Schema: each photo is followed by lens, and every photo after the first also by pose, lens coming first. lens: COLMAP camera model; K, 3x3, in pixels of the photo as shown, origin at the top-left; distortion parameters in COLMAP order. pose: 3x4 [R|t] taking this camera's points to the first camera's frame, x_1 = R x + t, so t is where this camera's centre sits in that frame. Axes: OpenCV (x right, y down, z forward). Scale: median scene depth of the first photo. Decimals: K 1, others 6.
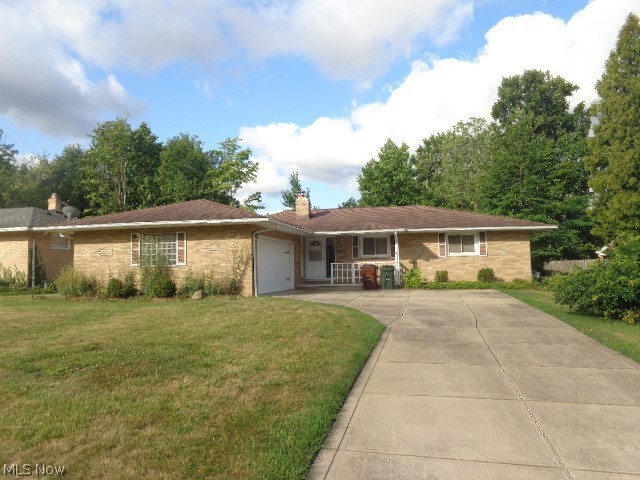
lens RADIAL K [[477.3, 0, 320.0], [0, 477.3, 240.0], [0, 0, 1]] dist [-0.008609, 0.001822]
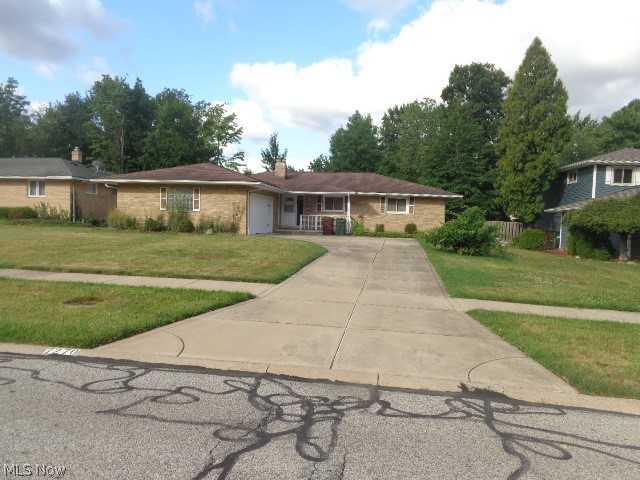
lens RADIAL K [[477.3, 0, 320.0], [0, 477.3, 240.0], [0, 0, 1]] dist [-0.008609, 0.001822]
pose [[0.997018, 0.044326, 0.063175, -0.003854], [-0.050402, 0.993901, 0.098088, -0.015426], [-0.058442, -0.100980, 0.993170, -0.355258]]
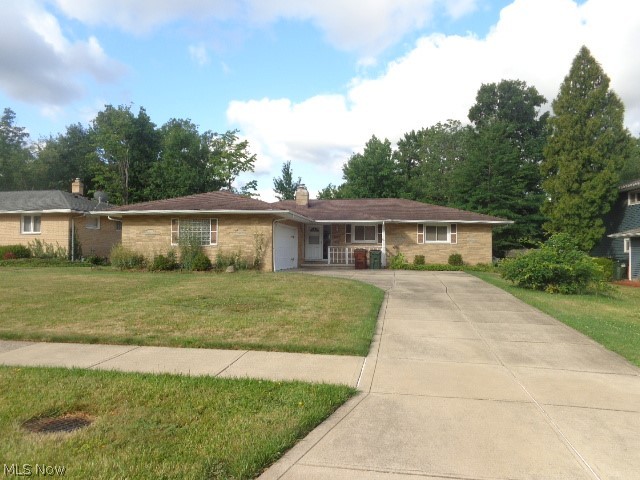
lens RADIAL K [[477.3, 0, 320.0], [0, 477.3, 240.0], [0, 0, 1]] dist [-0.008609, 0.001822]
pose [[0.998187, 0.025972, 0.054306, -0.063191], [-0.027839, 0.999037, 0.033920, -0.008156], [-0.053373, -0.035370, 0.997948, -0.190939]]
